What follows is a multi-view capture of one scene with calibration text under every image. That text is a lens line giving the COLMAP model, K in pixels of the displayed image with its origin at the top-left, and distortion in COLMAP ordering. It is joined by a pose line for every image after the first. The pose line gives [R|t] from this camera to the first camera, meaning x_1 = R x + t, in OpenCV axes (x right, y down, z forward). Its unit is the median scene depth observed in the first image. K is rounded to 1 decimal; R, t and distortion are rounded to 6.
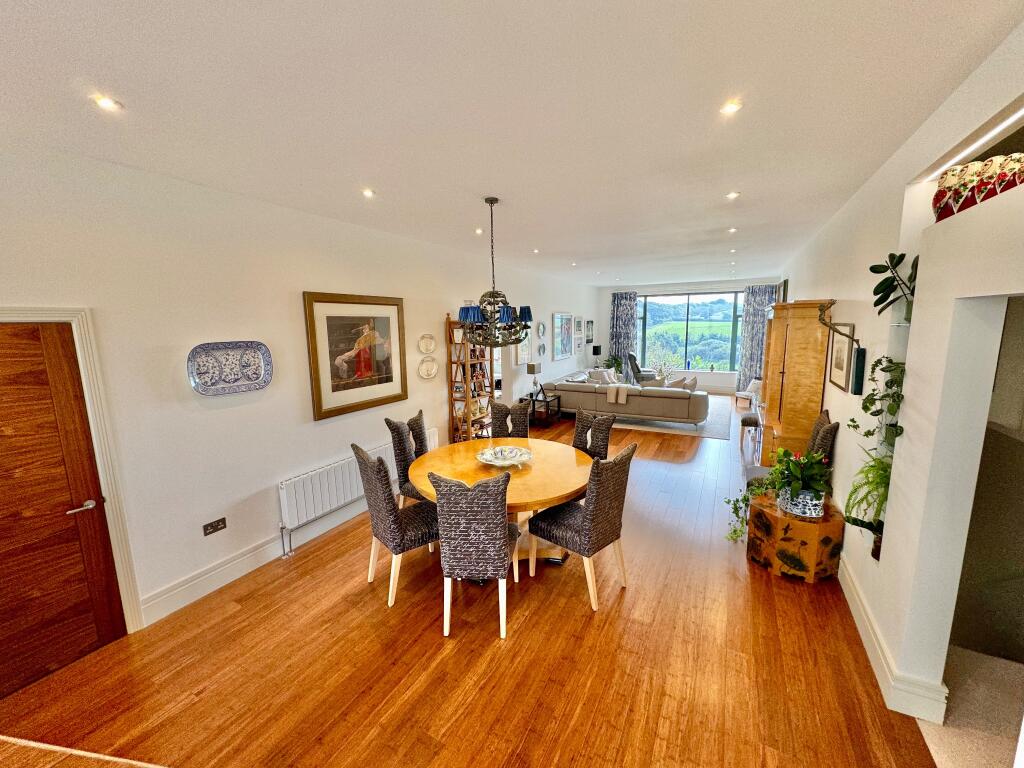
lens RADIAL K [[402.0, 0, 515.2], [0, 402.0, 384.4], [0, 0, 1]] dist [0.000209, -0.000081]
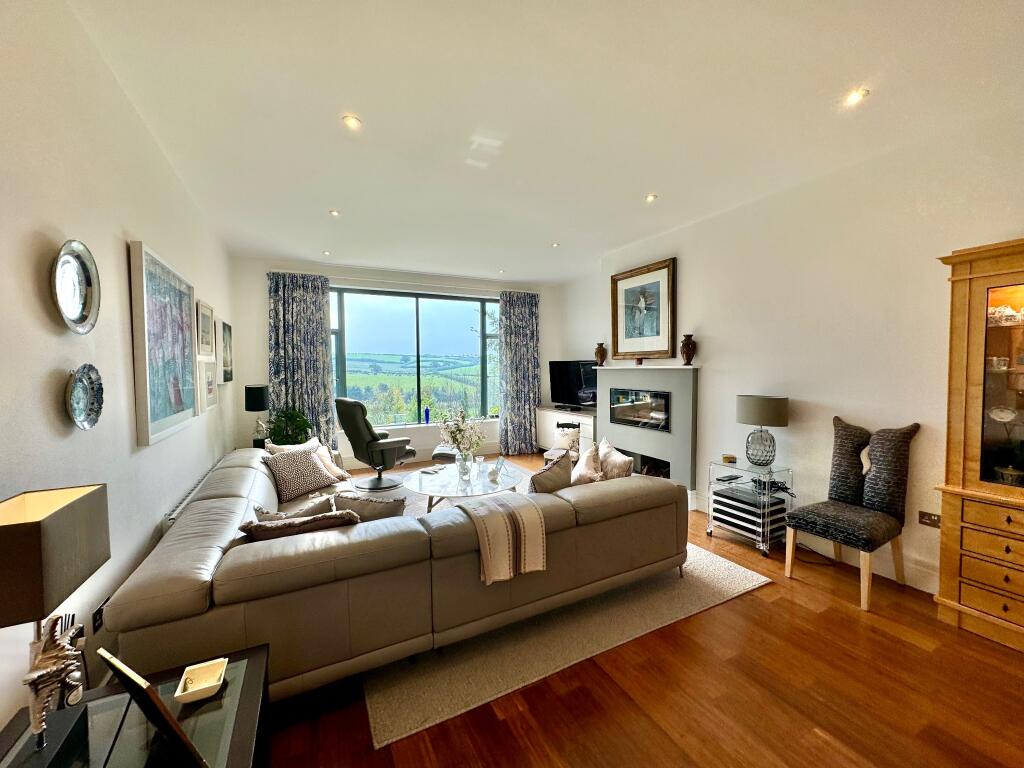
lens RADIAL K [[402.0, 0, 513.3], [0, 402.0, 381.6], [0, 0, 1]] dist [0.000209, -0.000081]
pose [[0.566199, -0.018777, 0.824055, 0.021480], [0.124072, 0.990291, -0.062684, -0.045175], [-0.814877, 0.137734, 0.563032, 0.569373]]
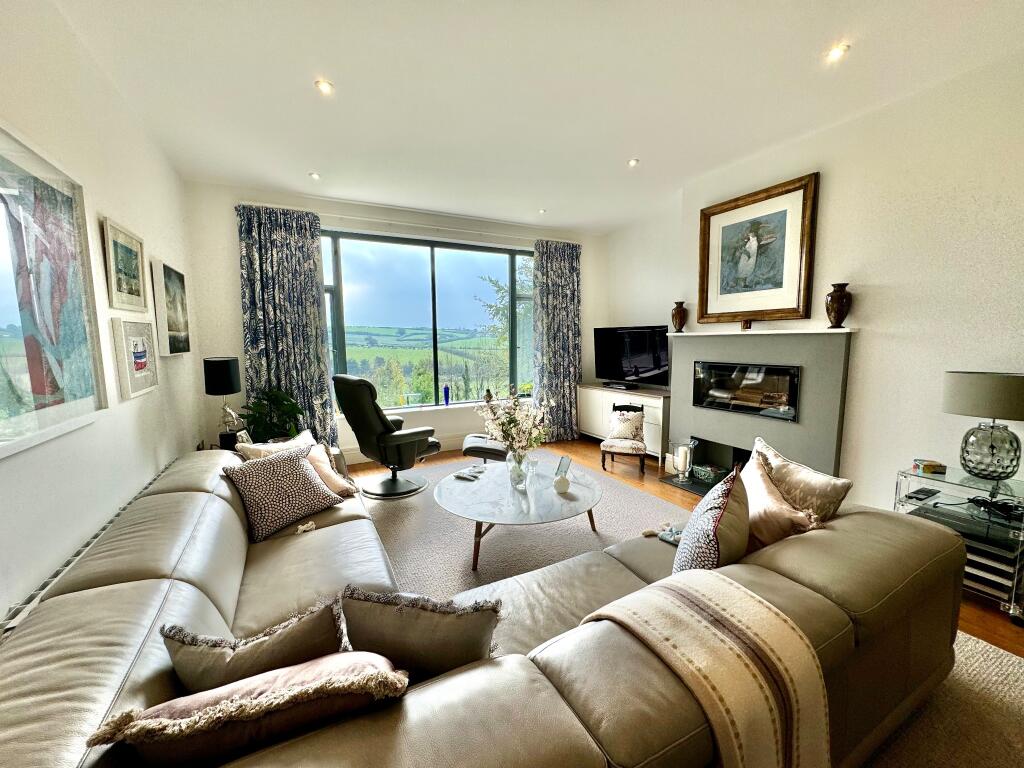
lens RADIAL K [[402.0, 0, 512.8], [0, 402.0, 381.0], [0, 0, 1]] dist [0.000209, -0.000081]
pose [[0.559995, -0.073799, 0.825203, 0.085729], [0.125921, 0.992035, 0.003267, -0.057055], [-0.818871, 0.102080, 0.564828, 0.675353]]
